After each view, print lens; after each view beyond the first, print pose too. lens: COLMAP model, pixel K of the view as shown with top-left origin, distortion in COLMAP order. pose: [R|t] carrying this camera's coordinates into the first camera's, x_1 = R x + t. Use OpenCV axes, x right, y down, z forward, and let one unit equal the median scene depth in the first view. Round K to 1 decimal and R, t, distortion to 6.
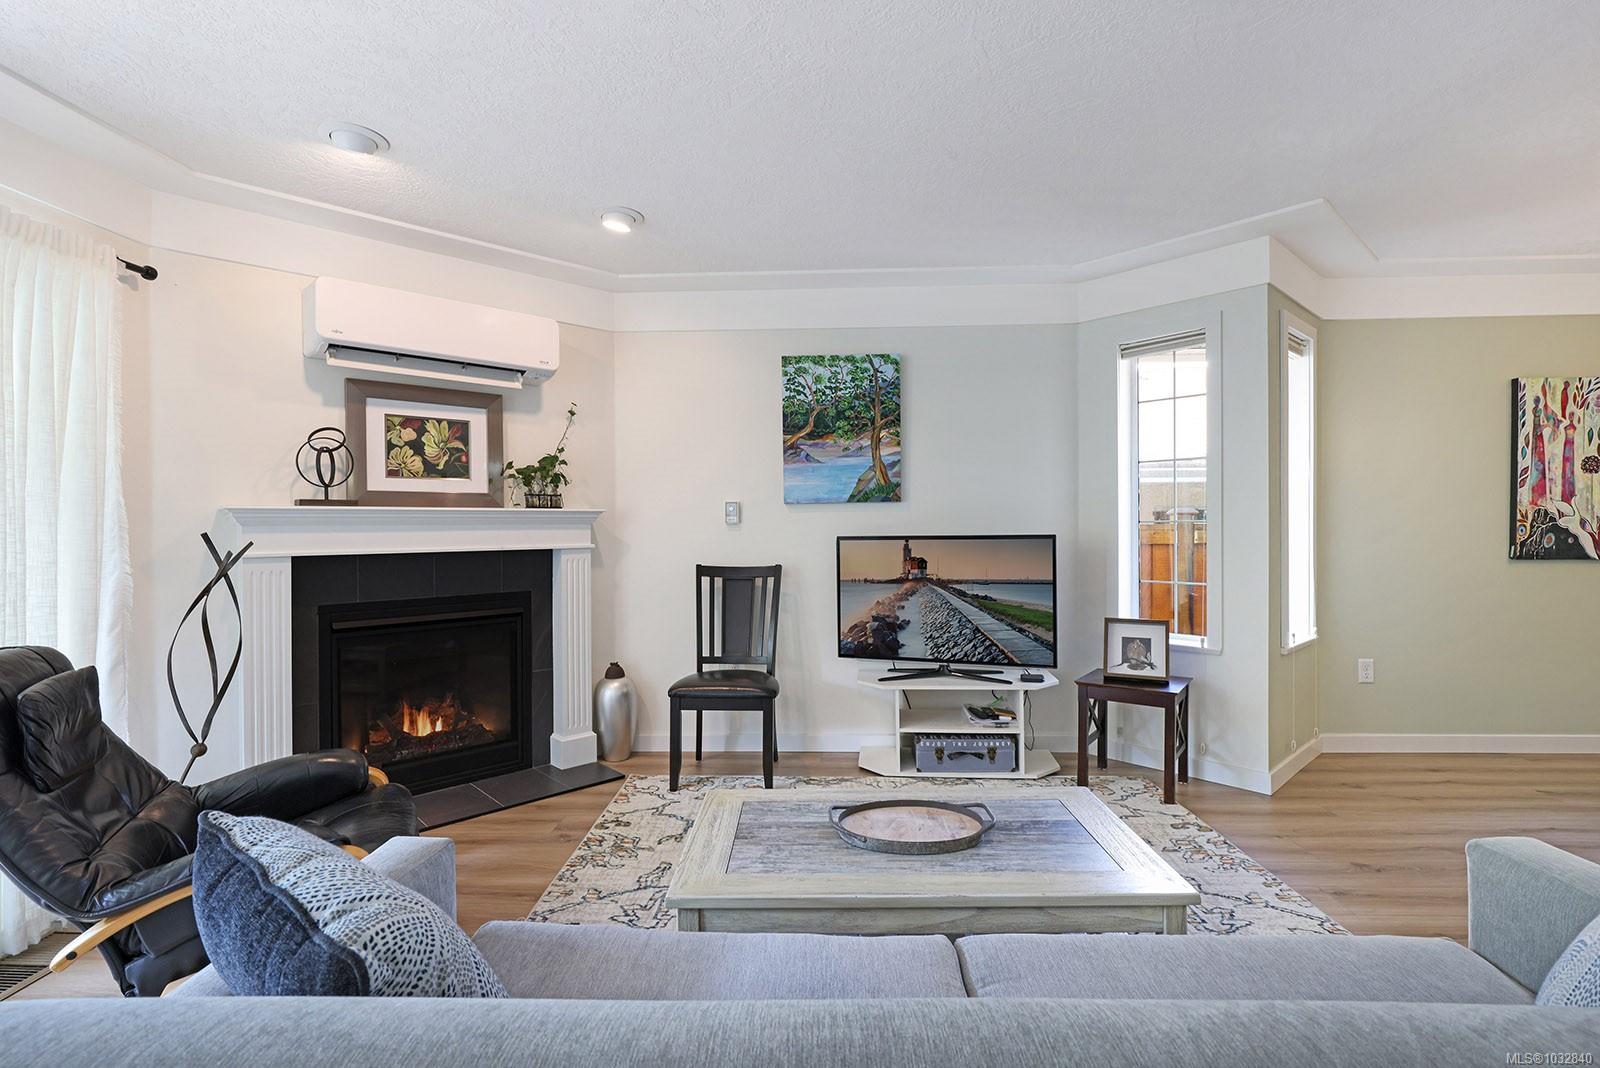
lens RADIAL K [[750.5, 0, 816.5], [0, 750.5, 529.3], [0, 0, 1]] dist [-0.000181, -0.000734]
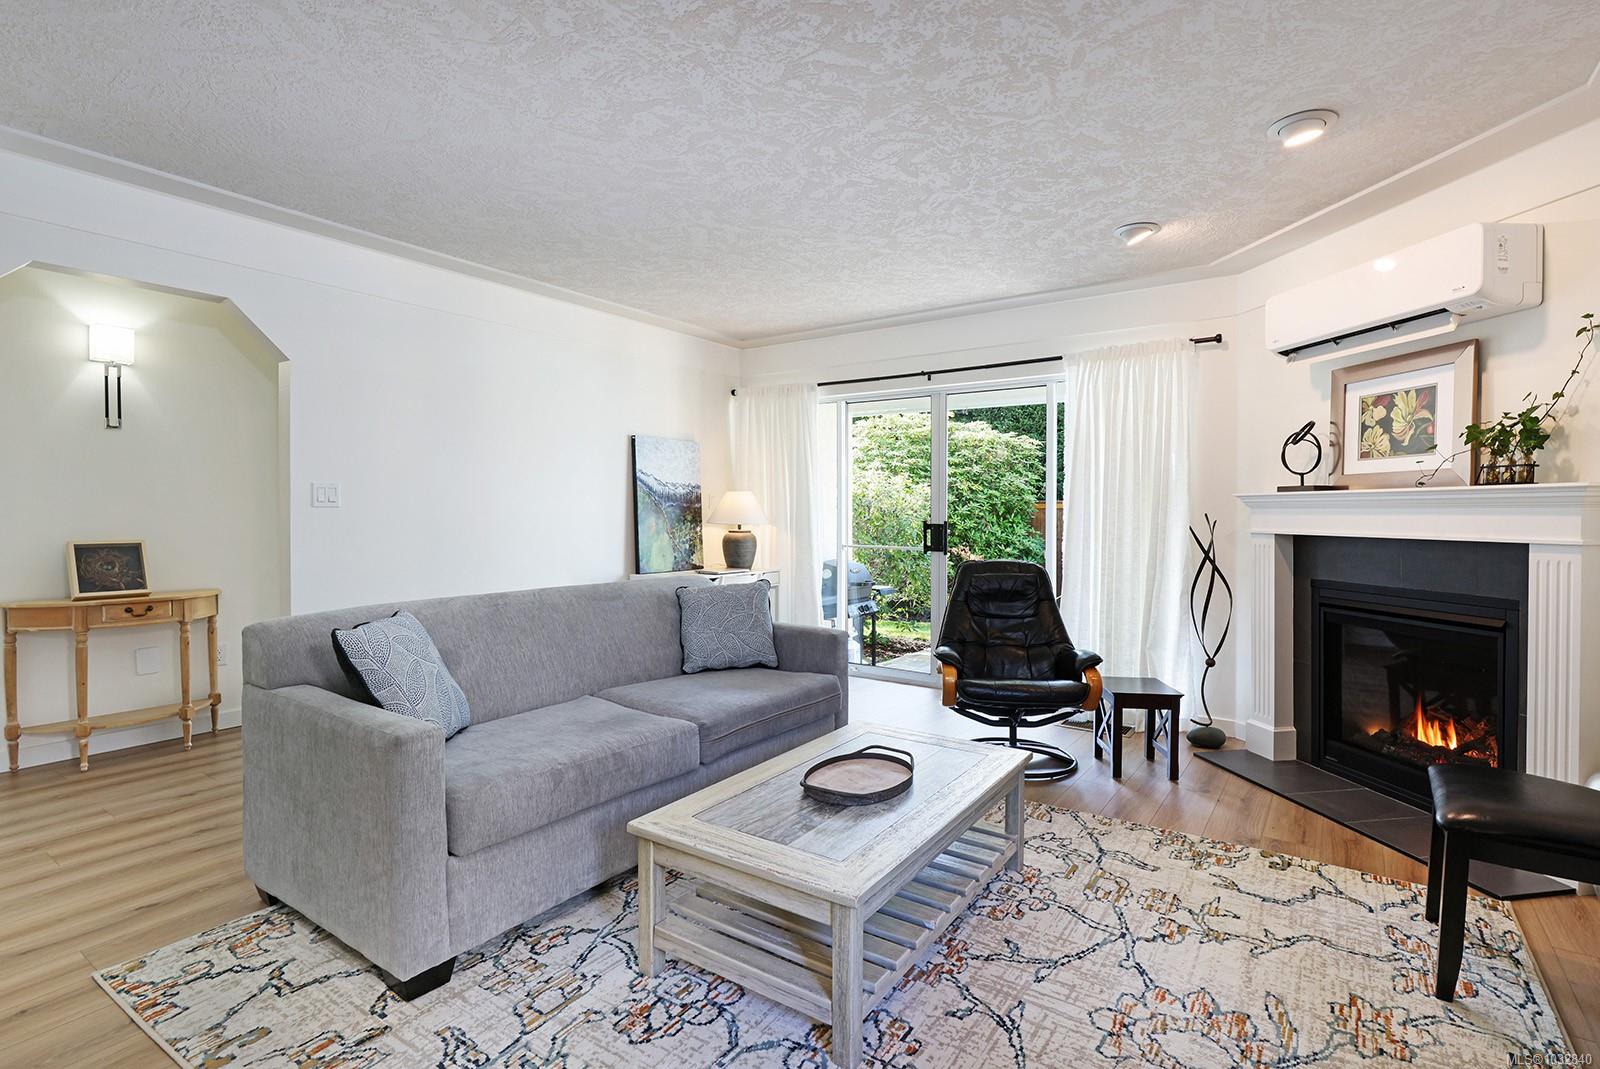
lens RADIAL K [[750.5, 0, 804.2], [0, 750.5, 521.5], [0, 0, 1]] dist [-0.000181, -0.000734]
pose [[-0.562634, 0.020805, -0.826444, 0.595589], [0.000260, 0.999688, 0.024989, -0.011298], [0.826706, 0.013845, -0.562464, 0.844132]]
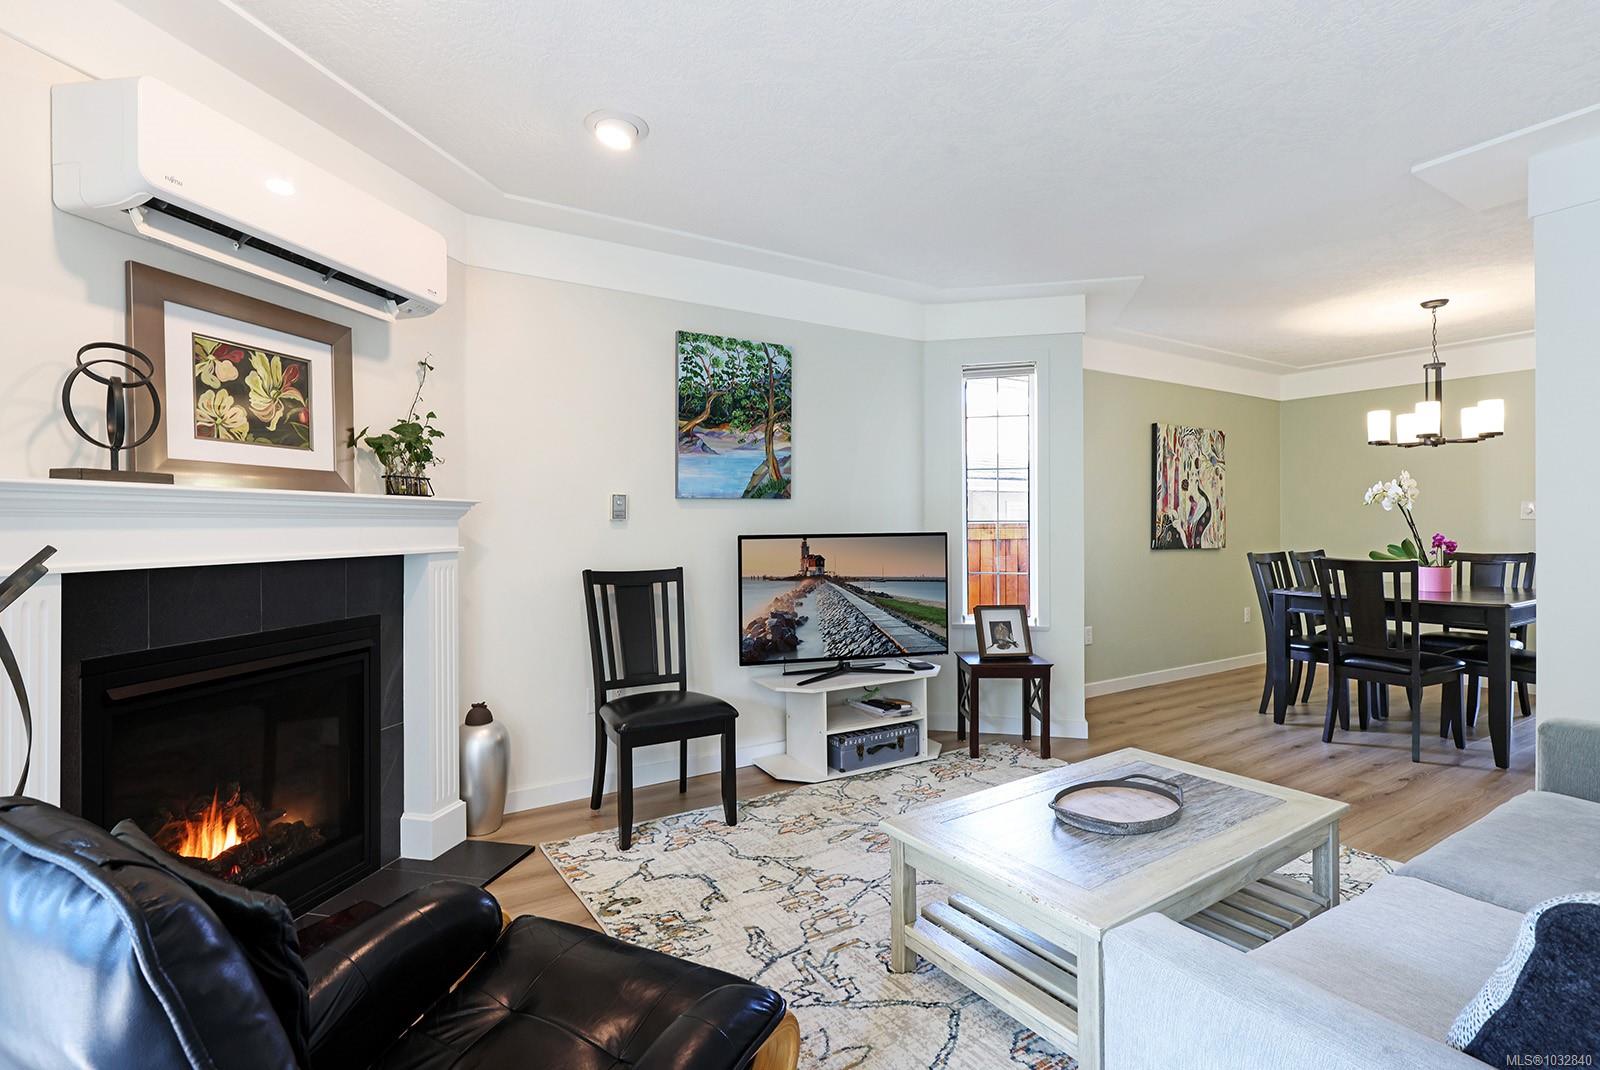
lens RADIAL K [[750.5, 0, 805.1], [0, 750.5, 528.7], [0, 0, 1]] dist [-0.000181, -0.000734]
pose [[0.826601, 0.001400, 0.562787, -0.449861], [0.000400, 0.999995, -0.003075, 0.004734], [-0.562788, 0.002767, 0.826596, 0.203532]]
